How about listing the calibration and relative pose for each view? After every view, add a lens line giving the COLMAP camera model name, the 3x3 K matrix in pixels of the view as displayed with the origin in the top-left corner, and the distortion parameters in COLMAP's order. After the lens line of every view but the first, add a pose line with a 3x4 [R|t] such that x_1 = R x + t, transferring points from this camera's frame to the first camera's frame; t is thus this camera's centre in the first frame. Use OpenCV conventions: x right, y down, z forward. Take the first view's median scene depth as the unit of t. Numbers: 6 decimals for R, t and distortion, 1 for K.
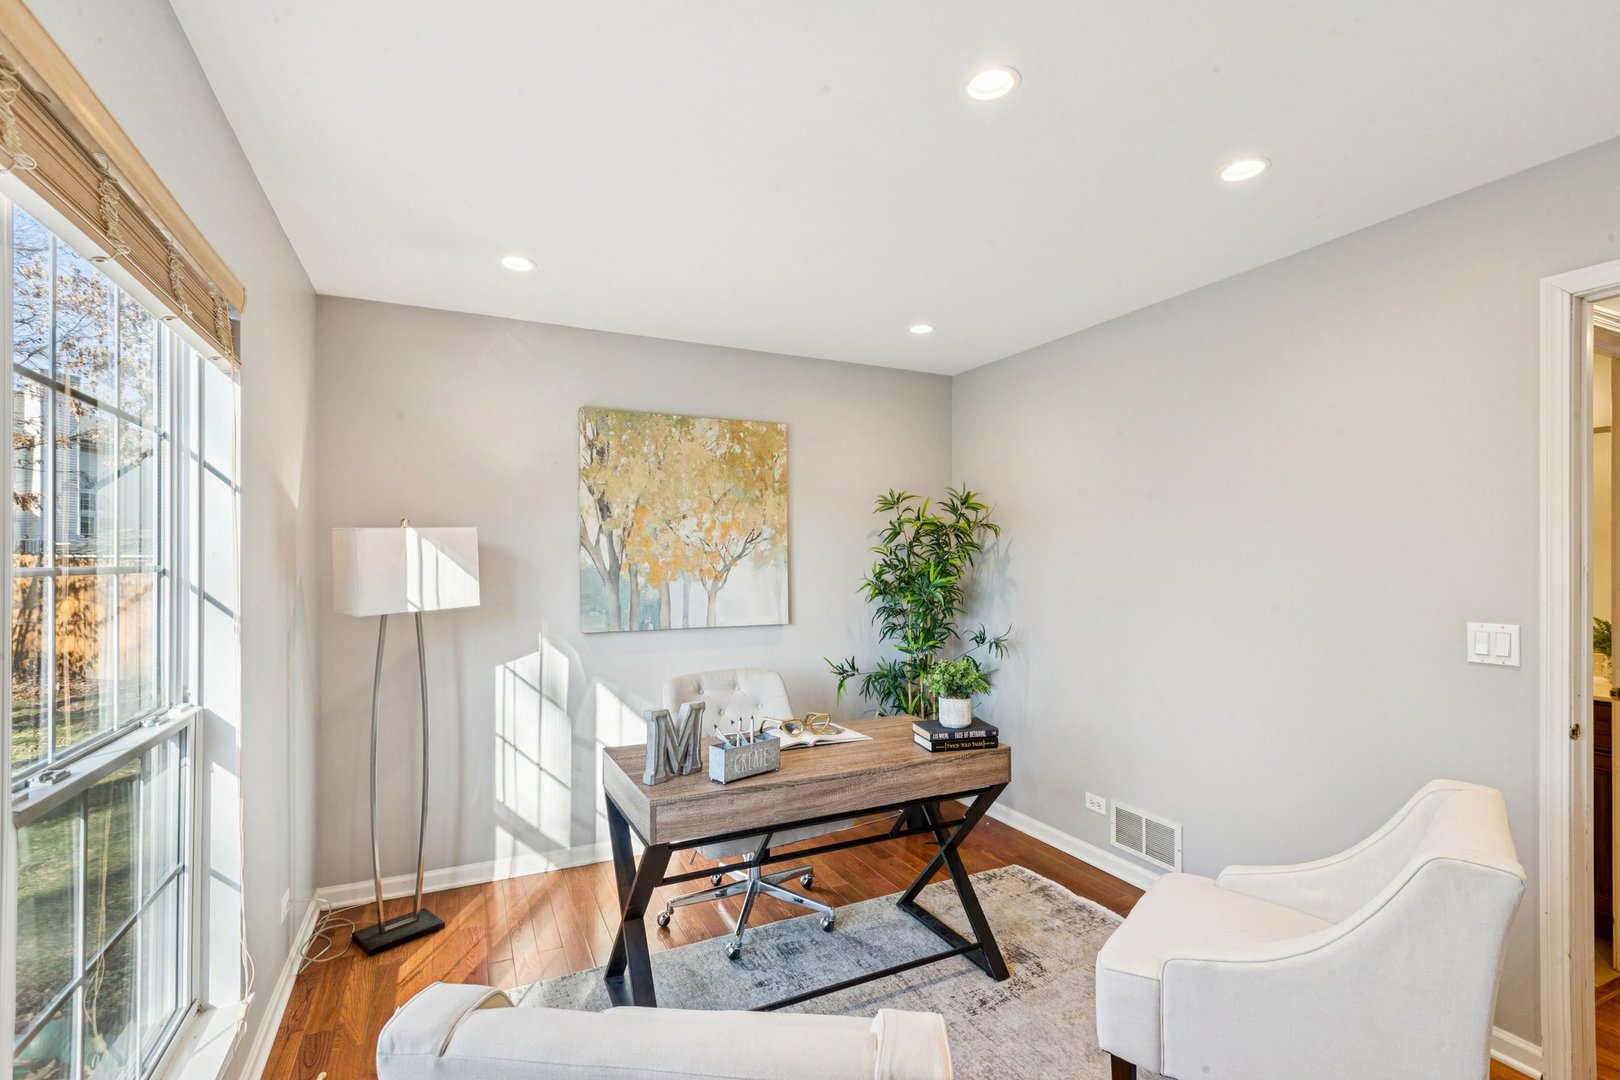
lens RADIAL K [[728.4, 0, 812.3], [0, 728.4, 550.2], [0, 0, 1]] dist [-0.001118, 0.000043]
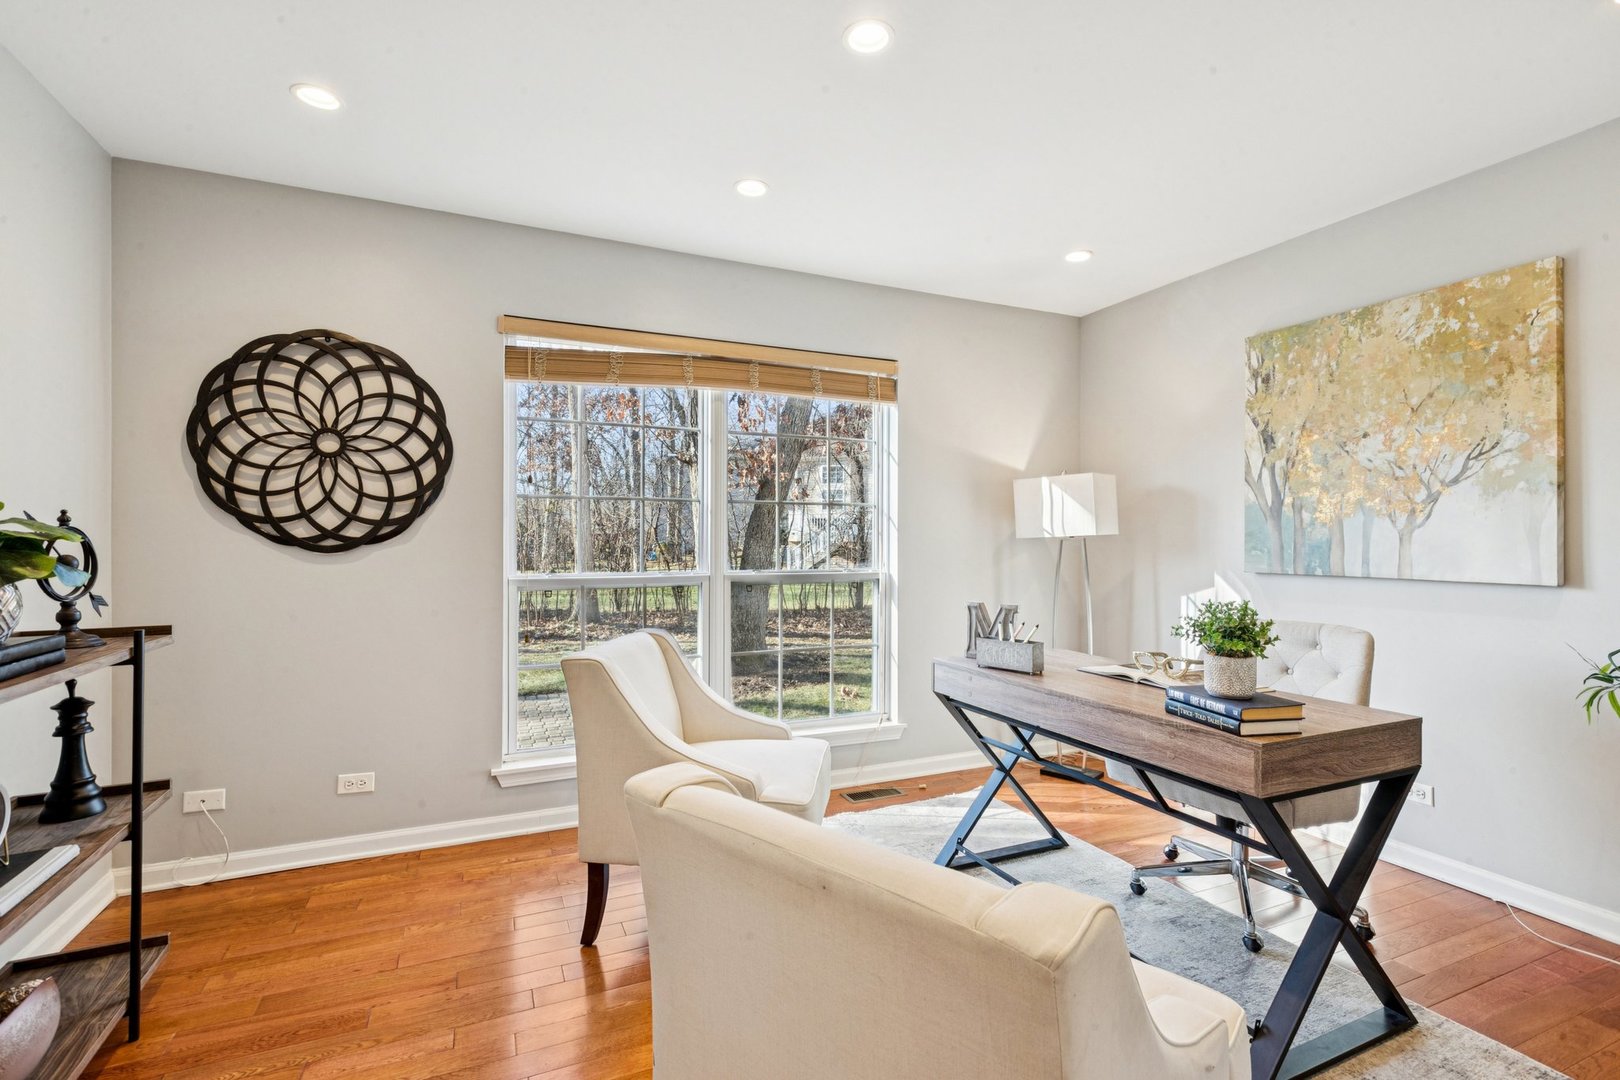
lens RADIAL K [[728.4, 0, 811.9], [0, 728.4, 537.4], [0, 0, 1]] dist [-0.001118, 0.000043]
pose [[-0.021036, 0.002166, -0.999776, 0.630806], [0.011722, 0.999929, 0.001920, 0.056657], [0.999710, -0.011679, -0.021060, 0.425773]]
